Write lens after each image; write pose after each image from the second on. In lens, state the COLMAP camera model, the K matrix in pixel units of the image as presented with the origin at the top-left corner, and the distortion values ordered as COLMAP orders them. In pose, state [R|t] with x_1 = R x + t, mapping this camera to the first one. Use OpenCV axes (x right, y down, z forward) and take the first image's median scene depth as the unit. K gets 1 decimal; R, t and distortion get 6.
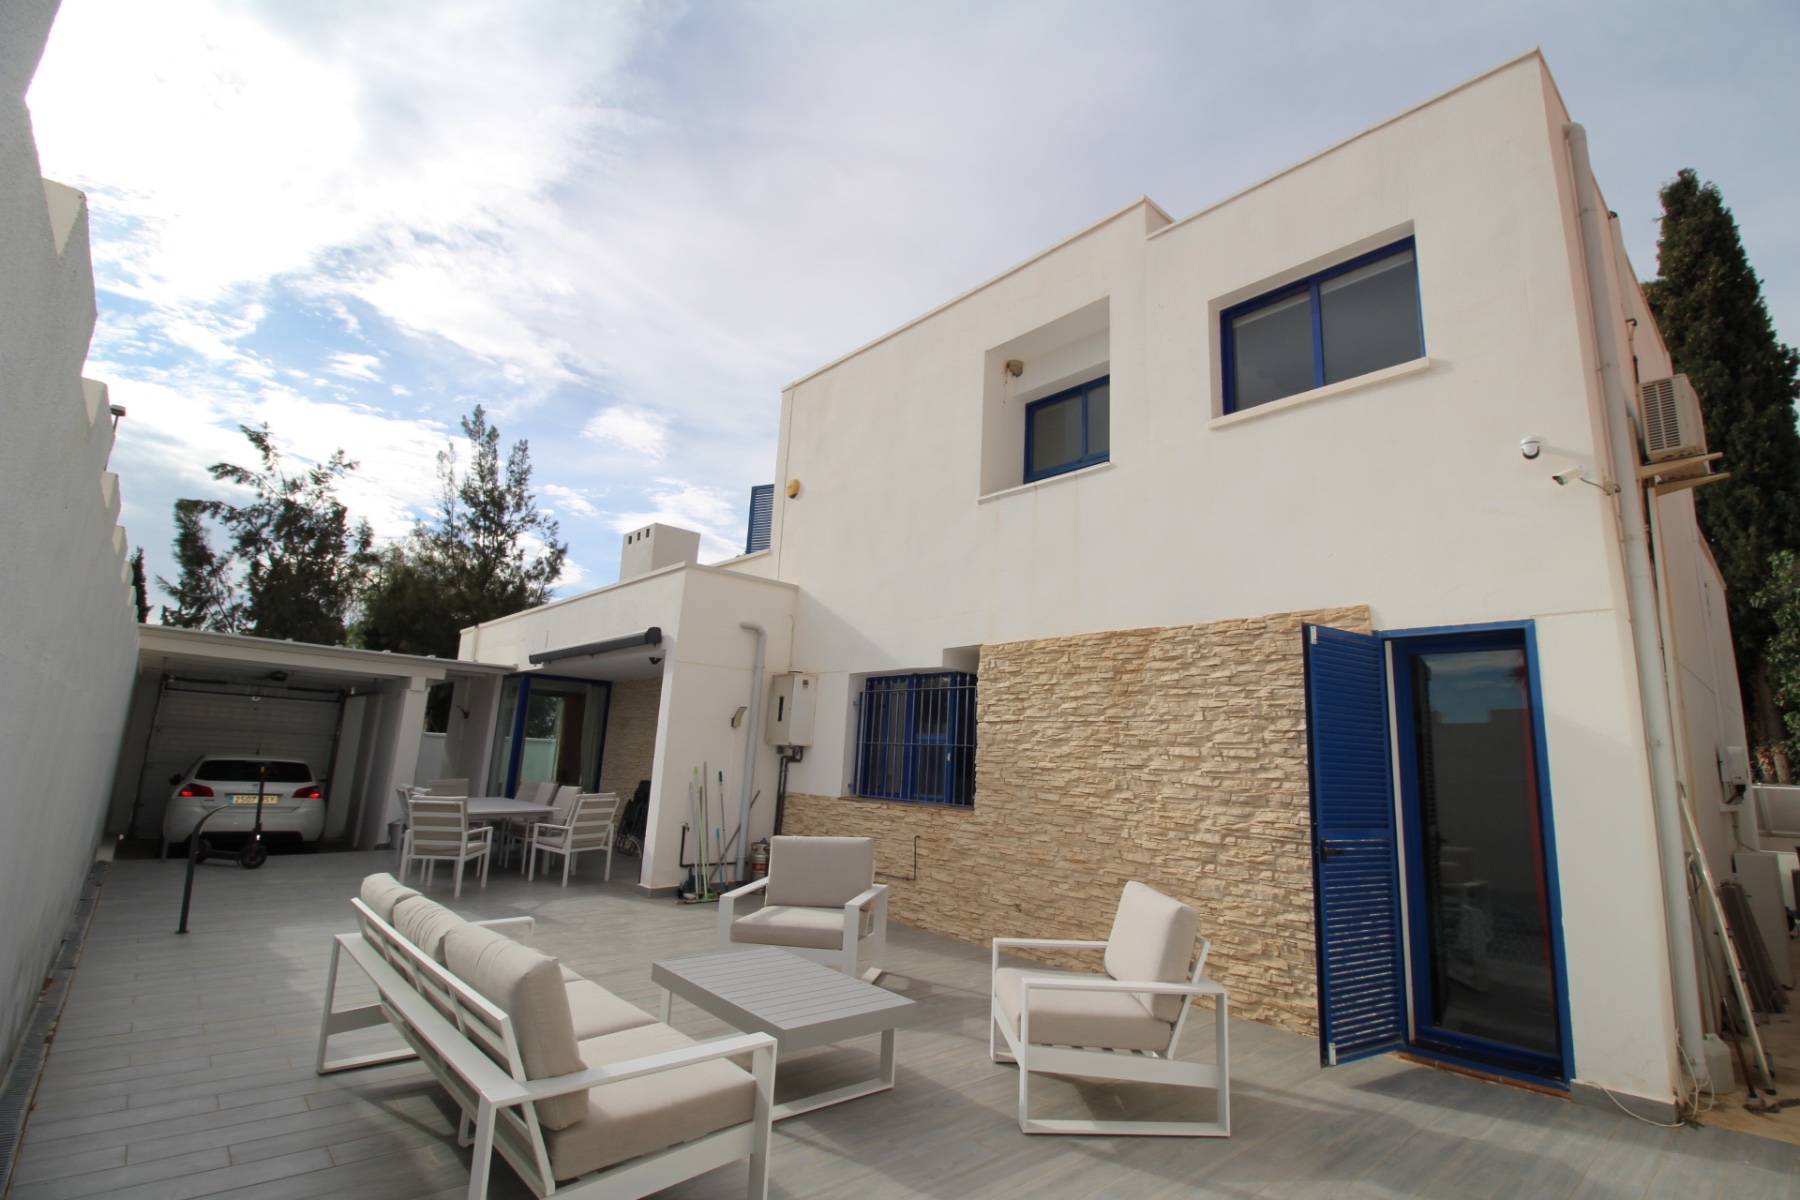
lens RADIAL K [[842.1, 0, 913.2], [0, 842.1, 598.2], [0, 0, 1]] dist [-0.011426, -0.005334]
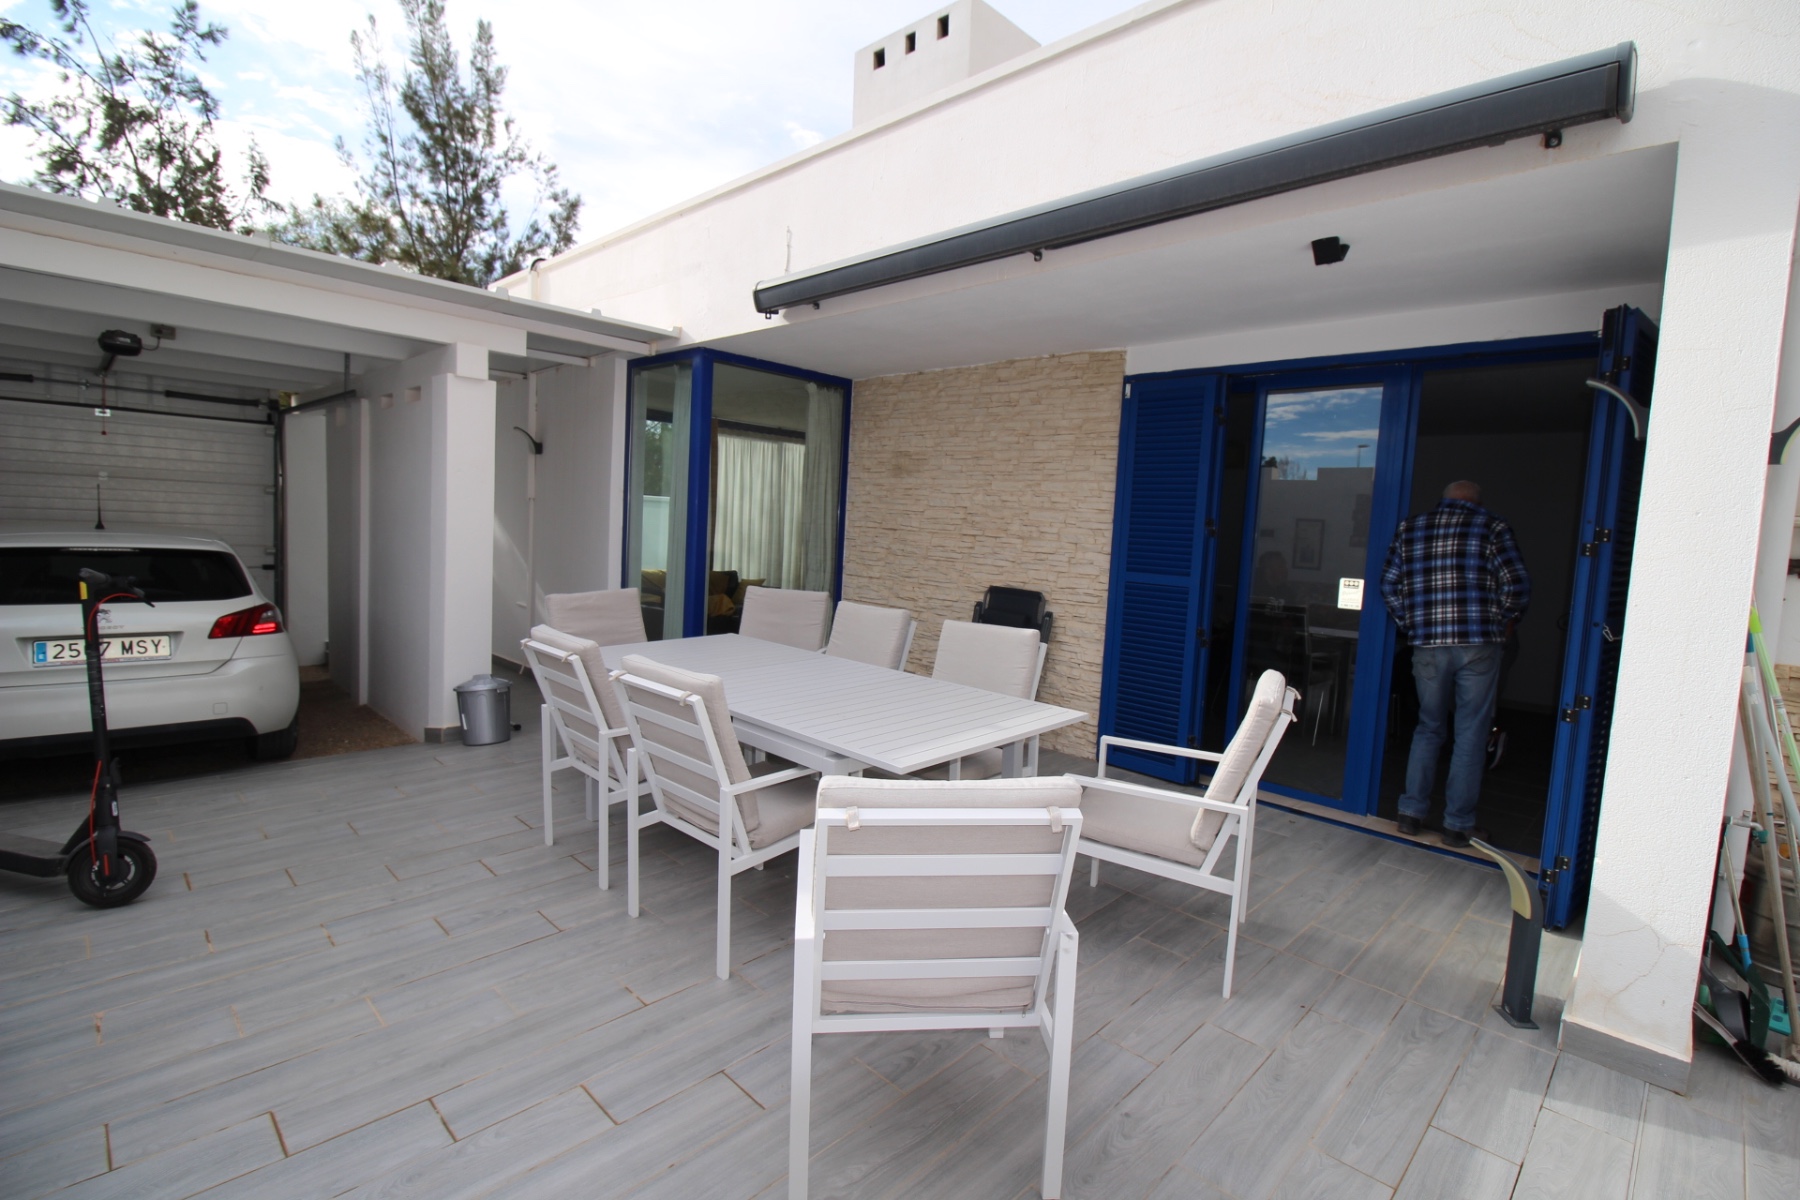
lens RADIAL K [[842.1, 0, 897.8], [0, 842.1, 607.4], [0, 0, 1]] dist [-0.011426, -0.005334]
pose [[0.998633, 0.005728, 0.051951, -0.247742], [-0.020673, 0.956208, 0.291956, 0.057432], [-0.048004, -0.292631, 0.955020, 0.345533]]
